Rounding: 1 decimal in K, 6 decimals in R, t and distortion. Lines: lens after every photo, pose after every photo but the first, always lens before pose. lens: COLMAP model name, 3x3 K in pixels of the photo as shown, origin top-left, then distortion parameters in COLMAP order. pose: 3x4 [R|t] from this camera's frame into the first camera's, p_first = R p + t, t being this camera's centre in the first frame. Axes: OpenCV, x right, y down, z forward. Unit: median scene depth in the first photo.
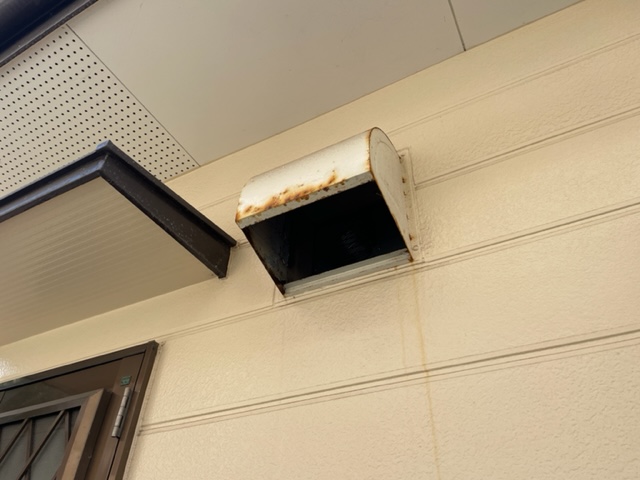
lens RADIAL K [[476.1, 0, 320.0], [0, 476.1, 240.0], [0, 0, 1]] dist [0.087599, -0.120034]
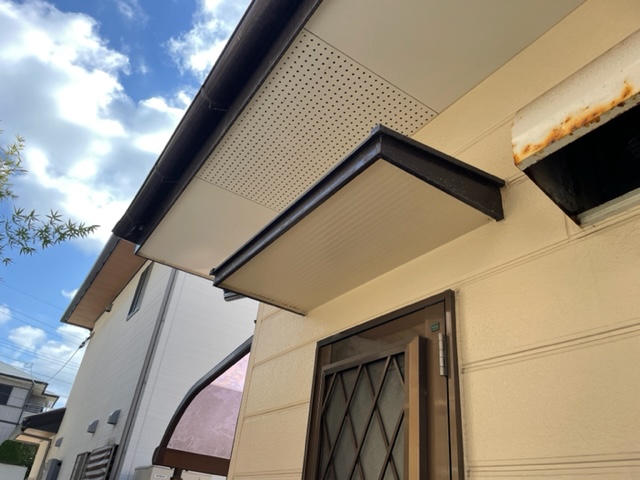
lens RADIAL K [[476.1, 0, 320.0], [0, 476.1, 240.0], [0, 0, 1]] dist [0.087599, -0.120034]
pose [[0.875449, -0.191460, -0.443770, -0.110018], [0.251967, 0.964339, 0.081014, -0.066728], [0.412434, -0.182739, 0.892471, -0.075900]]
